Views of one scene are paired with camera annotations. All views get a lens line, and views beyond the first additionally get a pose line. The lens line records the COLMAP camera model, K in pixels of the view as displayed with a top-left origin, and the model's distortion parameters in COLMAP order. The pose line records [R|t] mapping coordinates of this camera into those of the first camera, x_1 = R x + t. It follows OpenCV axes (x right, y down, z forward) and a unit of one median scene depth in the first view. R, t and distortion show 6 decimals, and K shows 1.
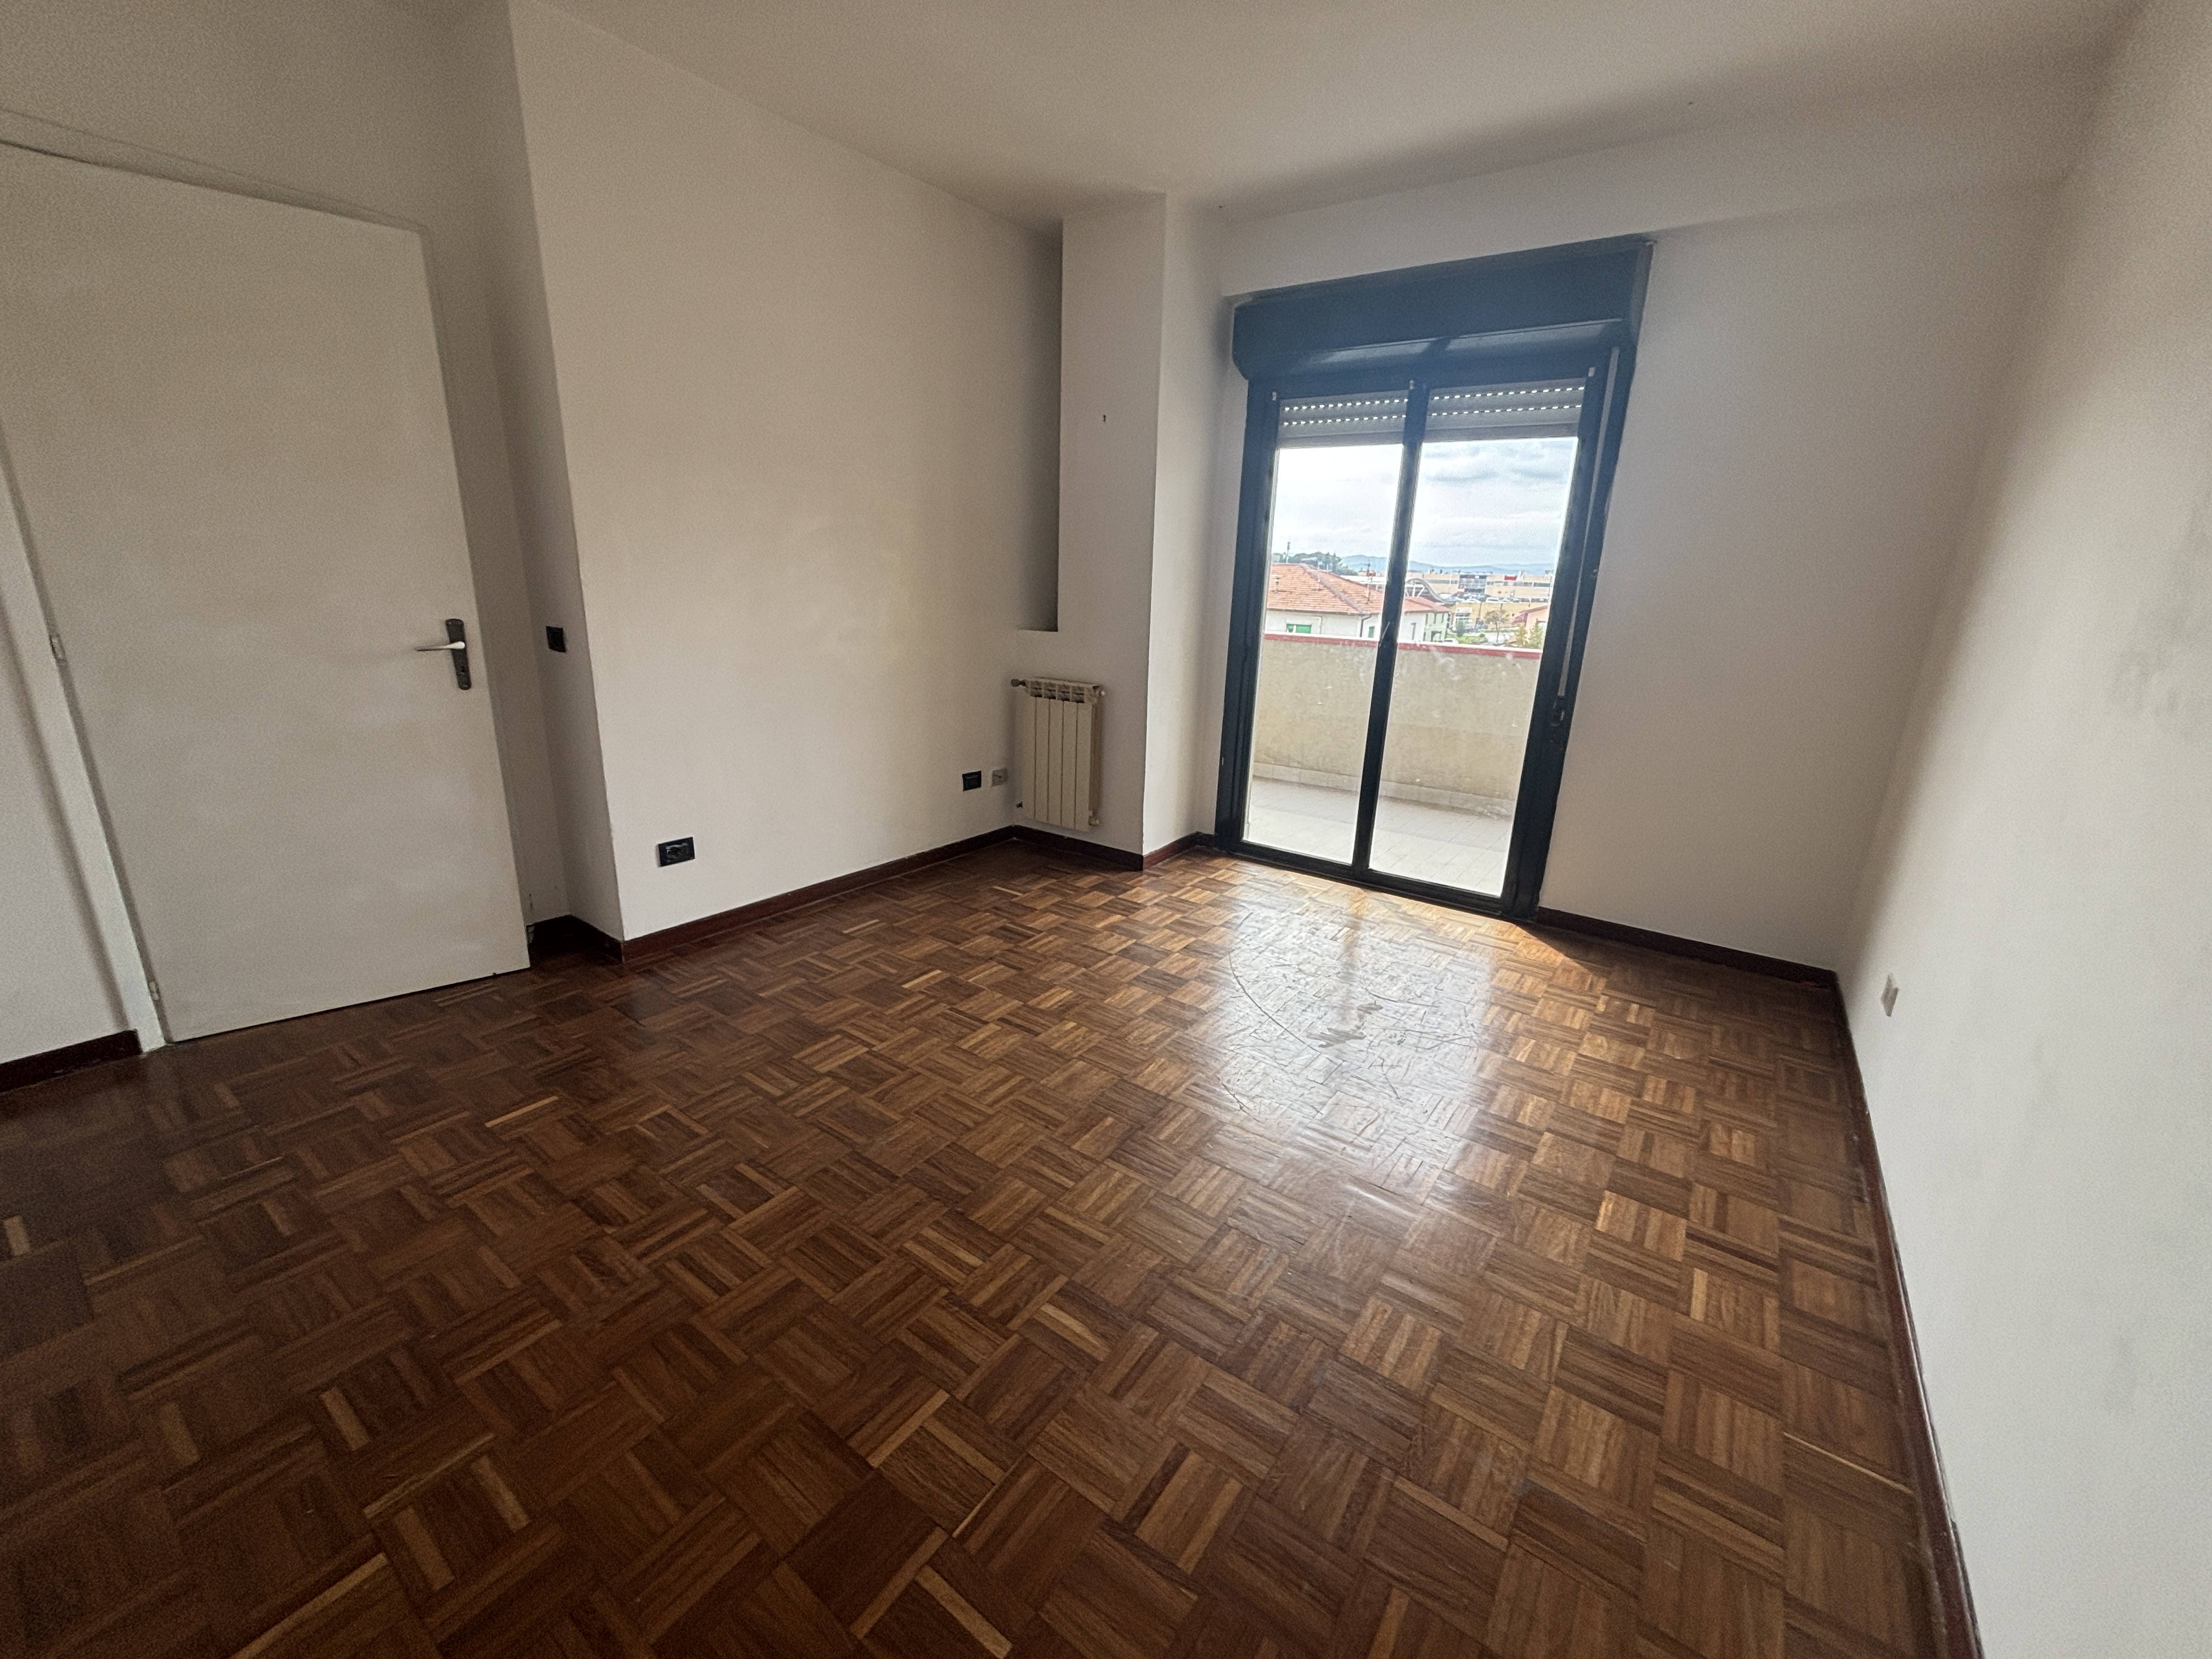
lens RADIAL K [[879.8, 0, 1106.5], [0, 879.8, 845.0], [0, 0, 1]] dist [-0.002320, -0.000148]
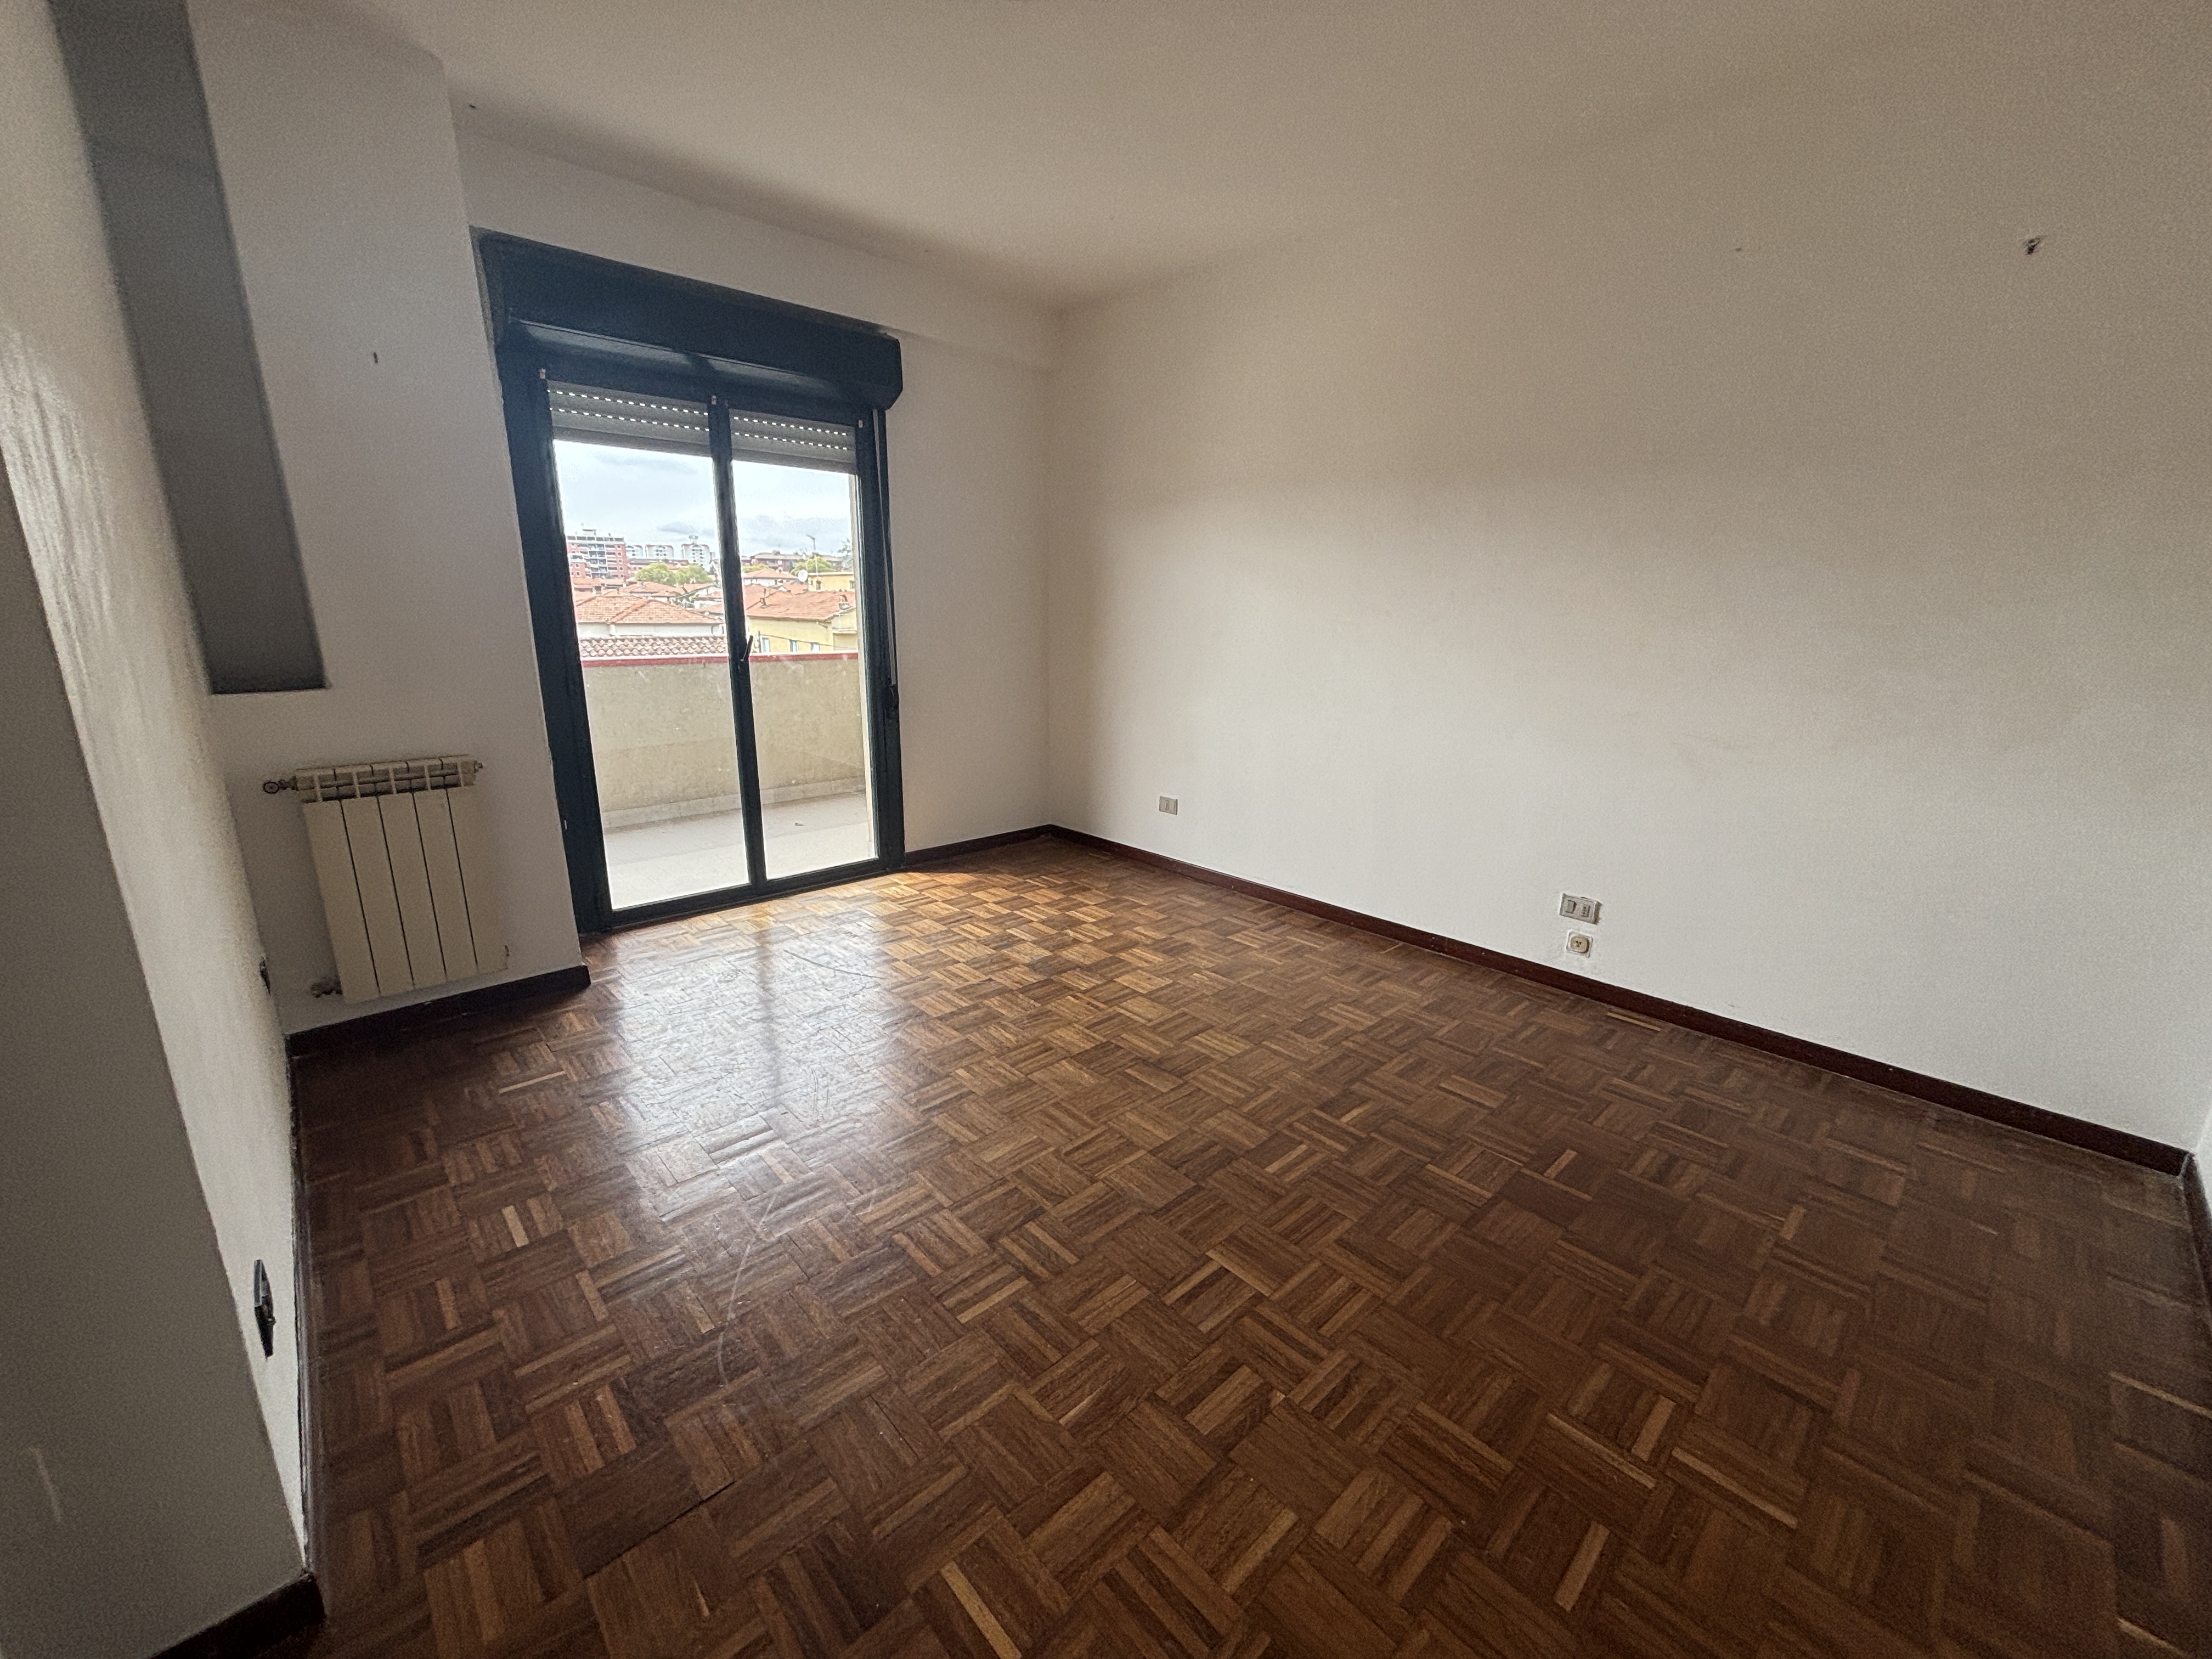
lens RADIAL K [[894.6, 0, 1101.0], [0, 894.6, 829.1], [0, 0, 1]] dist [-0.001256, 0.000411]
pose [[0.193893, -0.273694, 0.942071, -0.627751], [0.283953, 0.934846, 0.213153, -0.149736], [-0.939029, 0.226175, 0.258976, 0.408849]]
